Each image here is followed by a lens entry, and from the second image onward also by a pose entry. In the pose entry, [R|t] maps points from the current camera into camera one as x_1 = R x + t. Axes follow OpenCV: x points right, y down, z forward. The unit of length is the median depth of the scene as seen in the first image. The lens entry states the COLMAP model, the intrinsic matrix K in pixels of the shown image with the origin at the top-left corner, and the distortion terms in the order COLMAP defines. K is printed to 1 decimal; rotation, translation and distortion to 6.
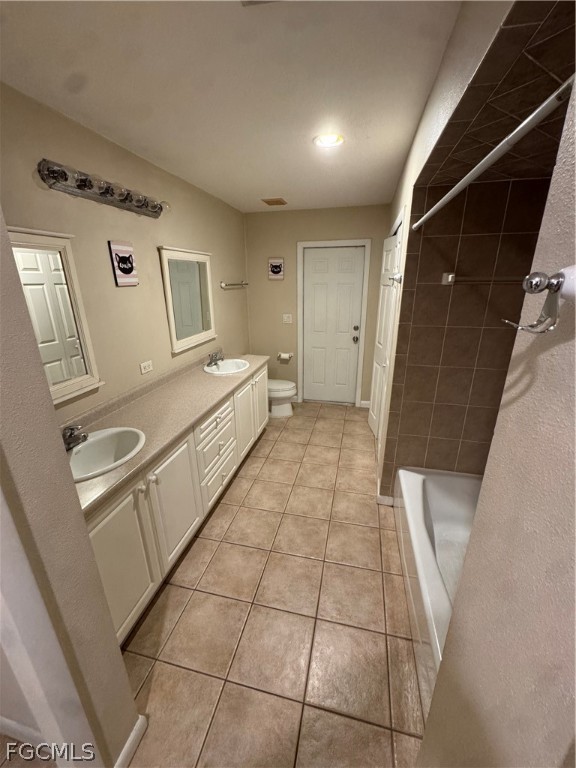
lens RADIAL K [[307.6, 0, 288.1], [0, 307.6, 383.1], [0, 0, 1]] dist [-0.001349, -0.000566]
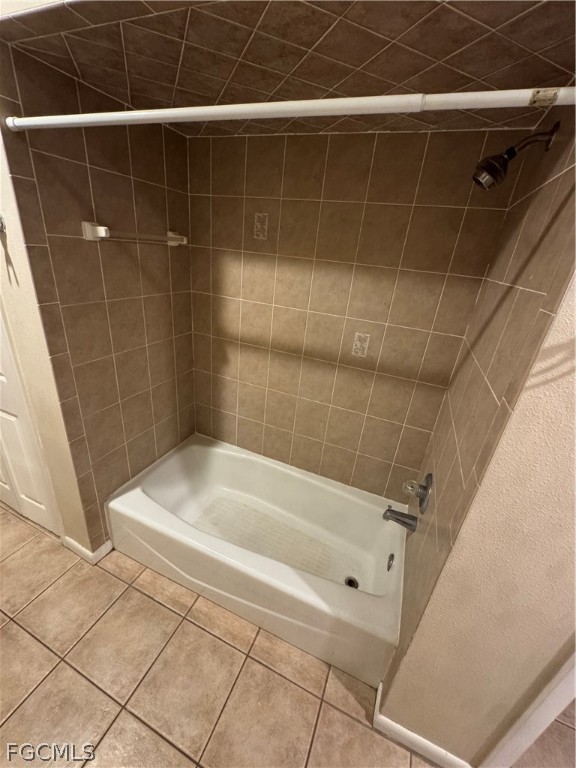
lens RADIAL K [[307.6, 0, 287.9], [0, 307.6, 382.0], [0, 0, 1]] dist [-0.001349, -0.000566]
pose [[0.167326, -0.371770, 0.913121, -0.136261], [0.224684, 0.916186, 0.331845, -0.139471], [-0.959958, 0.149637, 0.236832, 0.403766]]
